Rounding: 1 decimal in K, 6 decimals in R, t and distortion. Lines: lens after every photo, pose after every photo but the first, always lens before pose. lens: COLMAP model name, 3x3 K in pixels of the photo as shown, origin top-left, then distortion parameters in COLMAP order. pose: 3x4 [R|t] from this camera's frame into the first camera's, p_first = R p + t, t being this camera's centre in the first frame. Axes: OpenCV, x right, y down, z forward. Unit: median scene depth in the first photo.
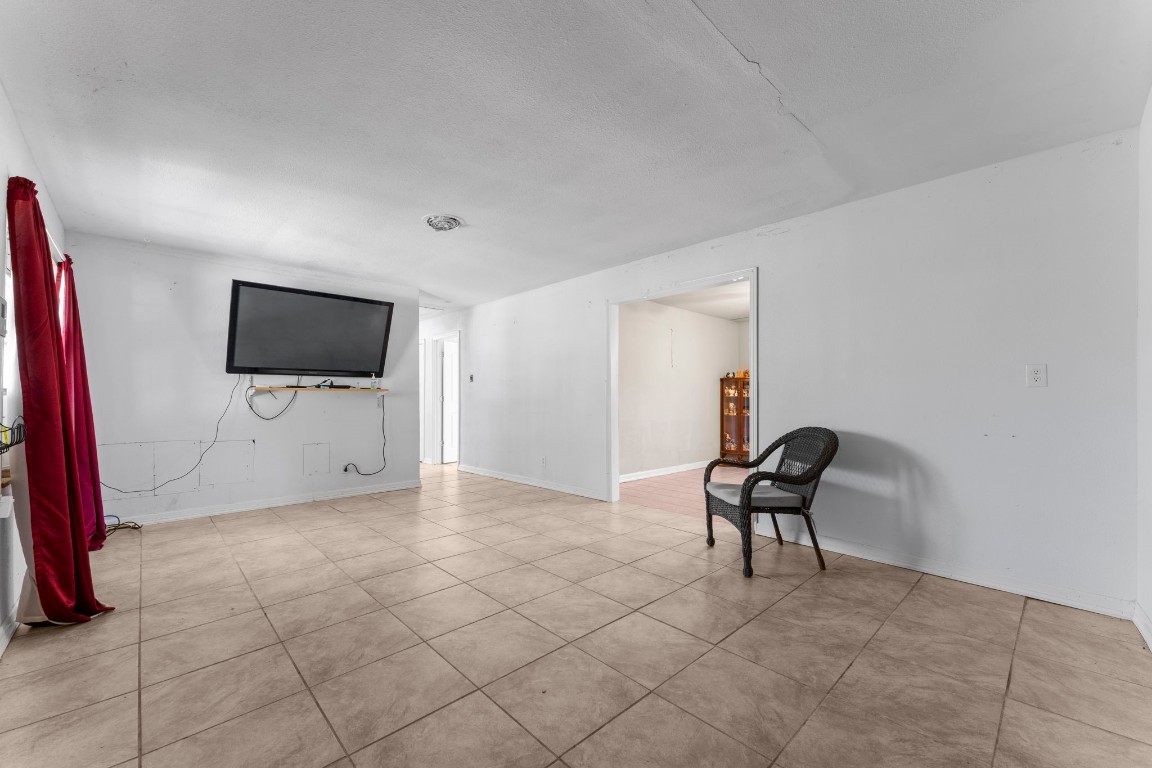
lens RADIAL K [[457.2, 0, 585.2], [0, 457.2, 390.4], [0, 0, 1]] dist [0.008091, -0.000299]
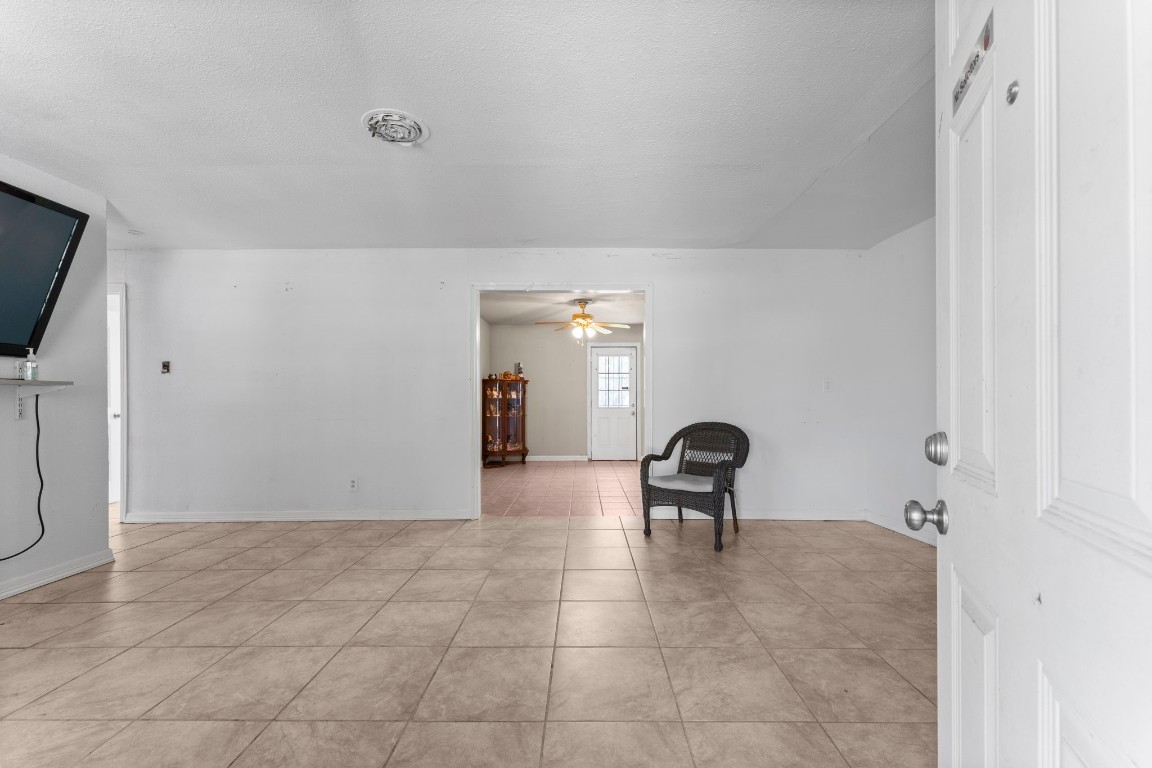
lens RADIAL K [[457.2, 0, 584.5], [0, 457.2, 400.0], [0, 0, 1]] dist [0.008091, -0.000299]
pose [[0.697527, -0.000679, 0.716559, -0.457337], [-0.011556, 0.999859, 0.012196, 0.005587], [-0.716466, -0.016788, 0.697420, 0.272020]]
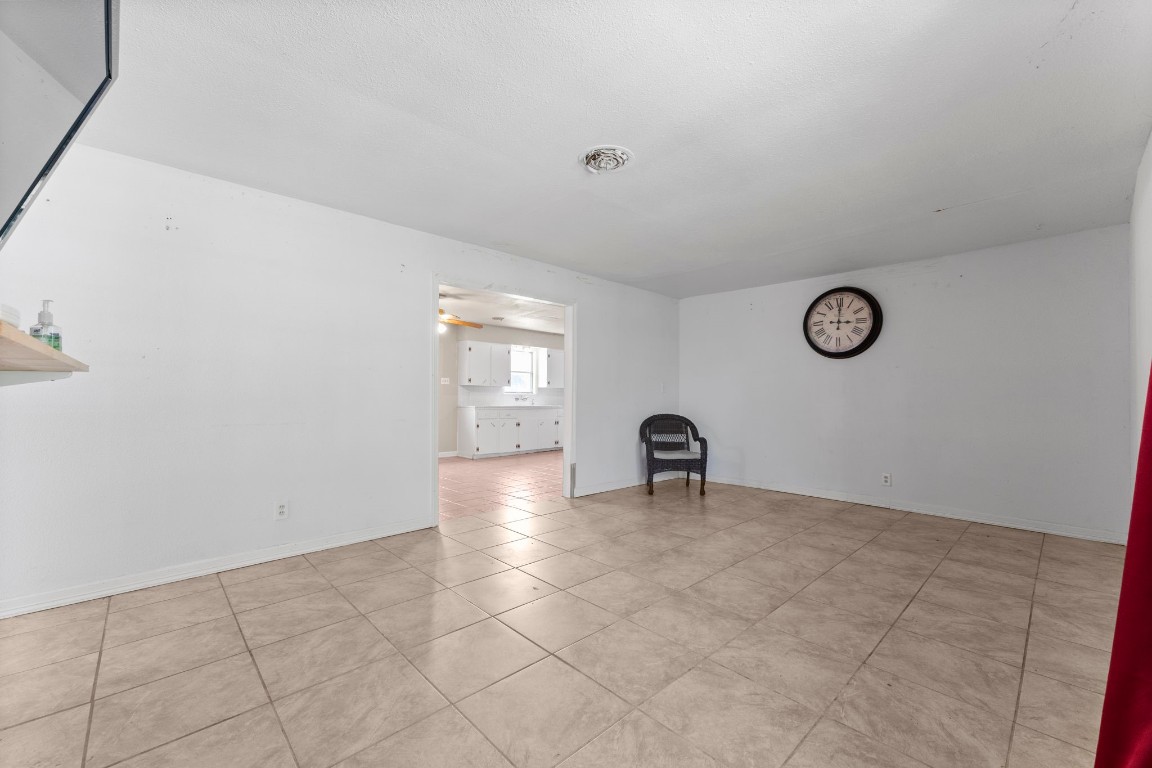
lens RADIAL K [[457.2, 0, 581.6], [0, 457.2, 382.3], [0, 0, 1]] dist [0.008091, -0.000299]
pose [[0.009612, 0.032689, 0.999419, -0.811070], [-0.022713, 0.999215, -0.032464, 0.012475], [-0.999696, -0.022388, 0.010347, 0.795191]]
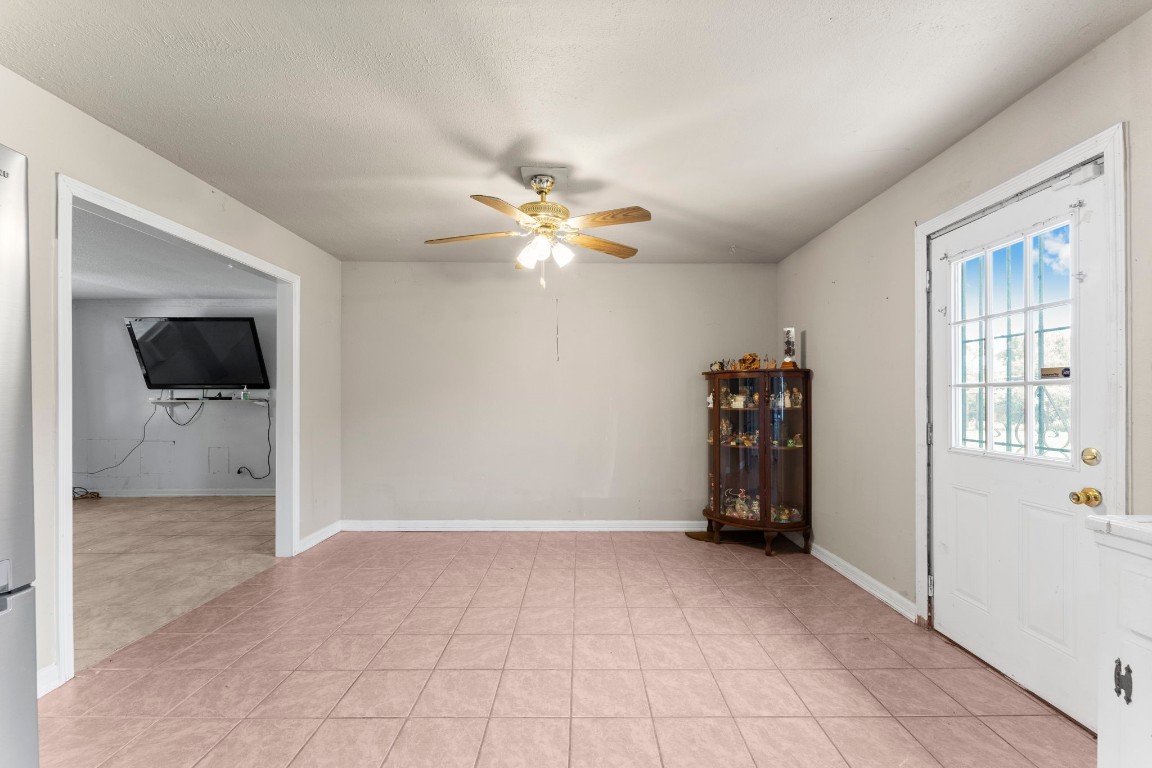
lens RADIAL K [[457.2, 0, 587.0], [0, 457.2, 400.4], [0, 0, 1]] dist [0.008091, -0.000299]
pose [[0.727813, -0.000413, -0.685776, 0.988457], [0.009894, 0.999902, 0.009898, -0.005709], [0.685704, -0.013989, 0.727746, 0.876340]]
